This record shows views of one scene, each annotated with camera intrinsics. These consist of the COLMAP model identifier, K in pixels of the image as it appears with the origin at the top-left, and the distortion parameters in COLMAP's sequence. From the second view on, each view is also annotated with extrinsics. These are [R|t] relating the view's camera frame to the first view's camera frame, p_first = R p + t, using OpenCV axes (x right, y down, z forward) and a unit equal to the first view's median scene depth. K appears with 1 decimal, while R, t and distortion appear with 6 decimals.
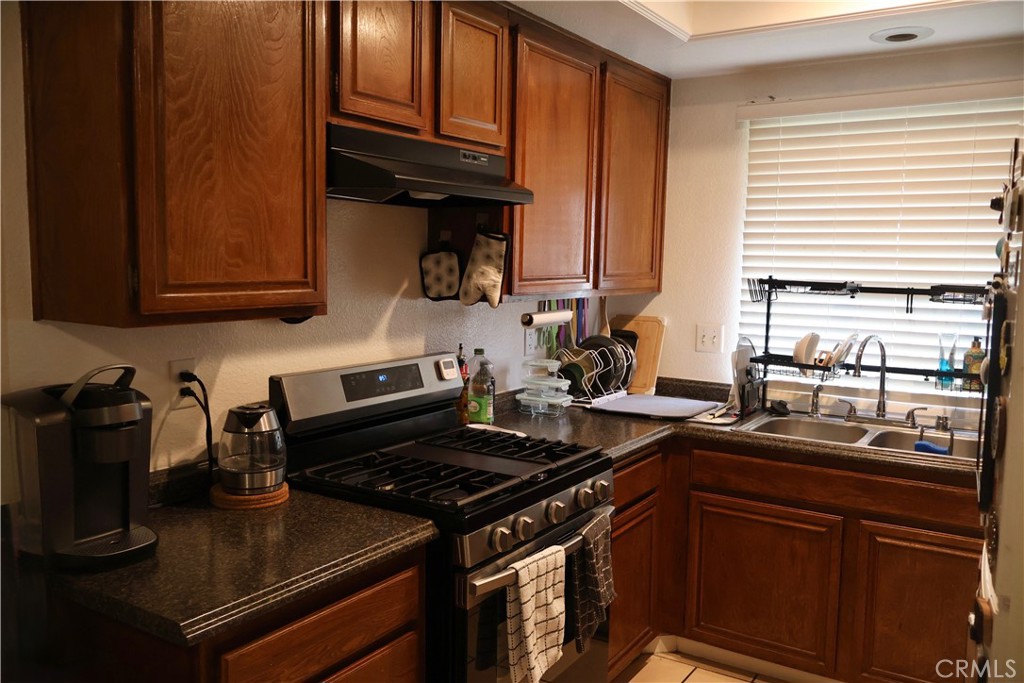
lens RADIAL K [[847.5, 0, 517.1], [0, 847.5, 344.2], [0, 0, 1]] dist [-0.005984, 0.002626]
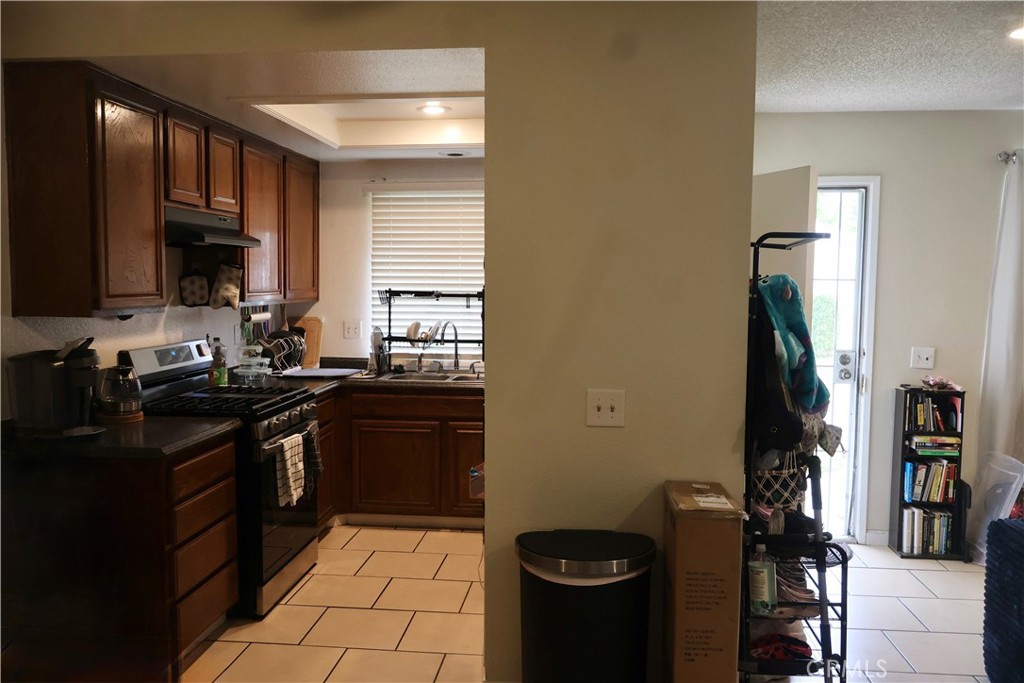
lens RADIAL K [[847.5, 0, 511.4], [0, 847.5, 347.9], [0, 0, 1]] dist [-0.005984, 0.002626]
pose [[0.891797, -0.046633, 0.450026, -0.259608], [0.054850, 0.998481, -0.005228, 0.061437], [-0.449099, 0.029347, 0.893000, -0.627166]]
